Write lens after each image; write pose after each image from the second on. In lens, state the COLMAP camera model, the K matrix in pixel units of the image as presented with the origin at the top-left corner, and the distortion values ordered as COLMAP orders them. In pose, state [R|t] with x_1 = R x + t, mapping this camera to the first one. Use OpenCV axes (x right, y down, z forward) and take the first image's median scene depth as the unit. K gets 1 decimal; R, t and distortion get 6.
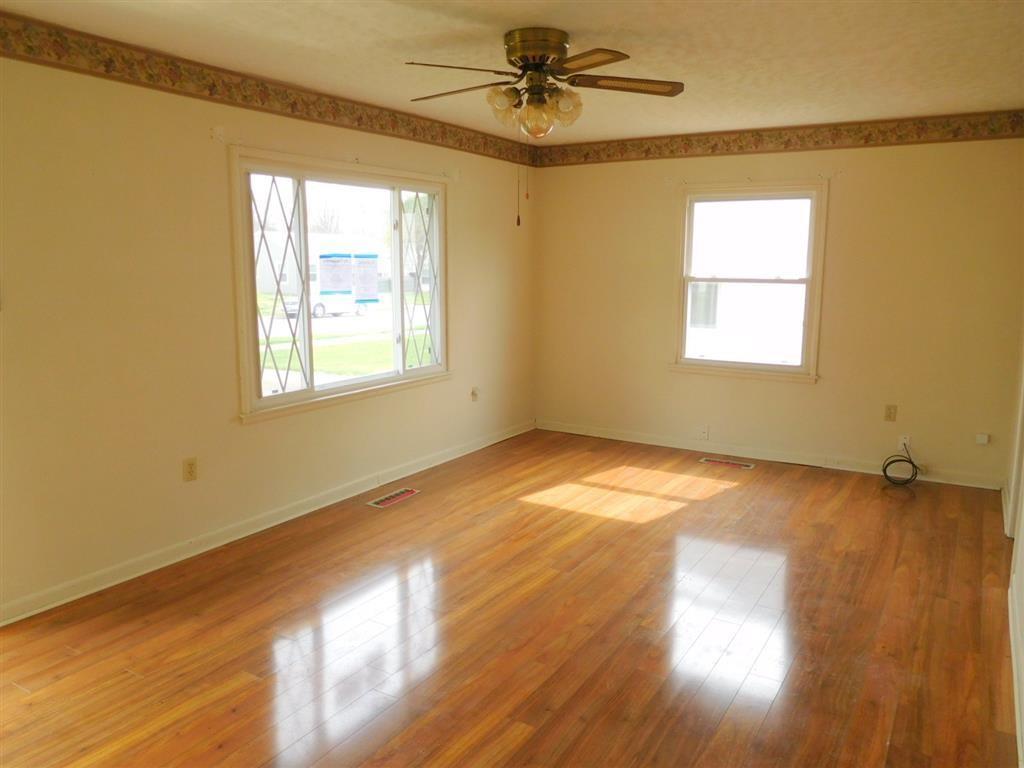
lens RADIAL K [[762.6, 0, 513.8], [0, 762.6, 382.9], [0, 0, 1]] dist [-0.014291, 0.001845]
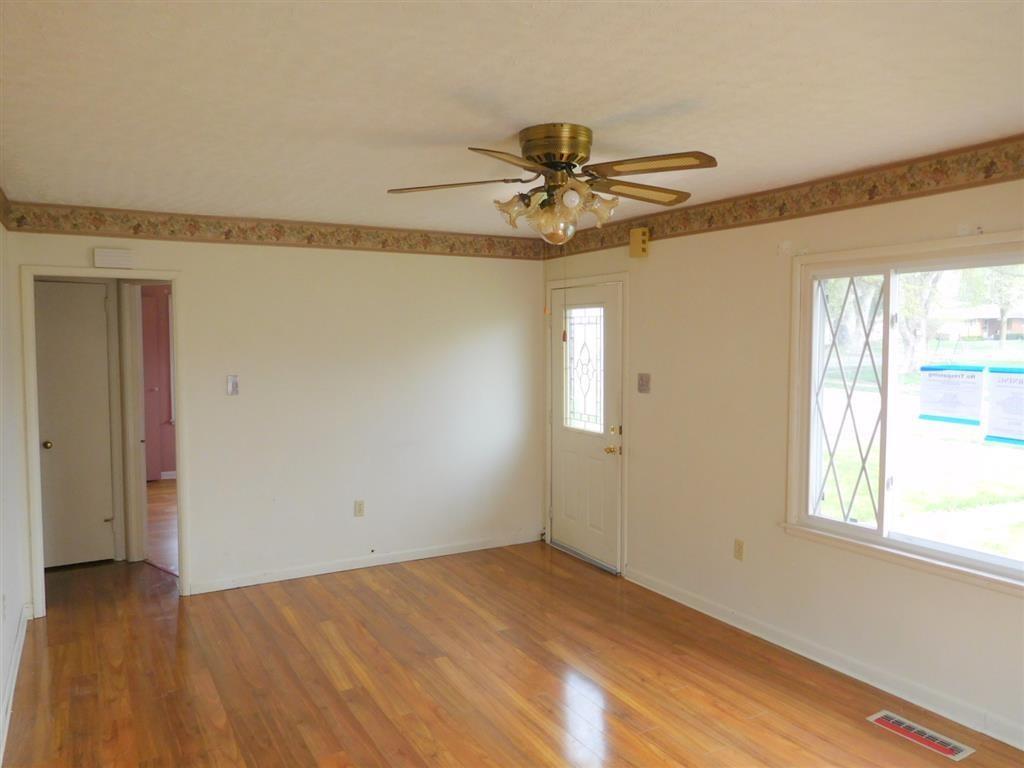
lens RADIAL K [[762.6, 0, 514.1], [0, 762.6, 385.6], [0, 0, 1]] dist [-0.014291, 0.001845]
pose [[-0.483449, 0.051872, -0.873834, 0.653306], [-0.138796, 0.981073, 0.135027, -0.212707], [0.864299, 0.186563, -0.467099, 1.098523]]
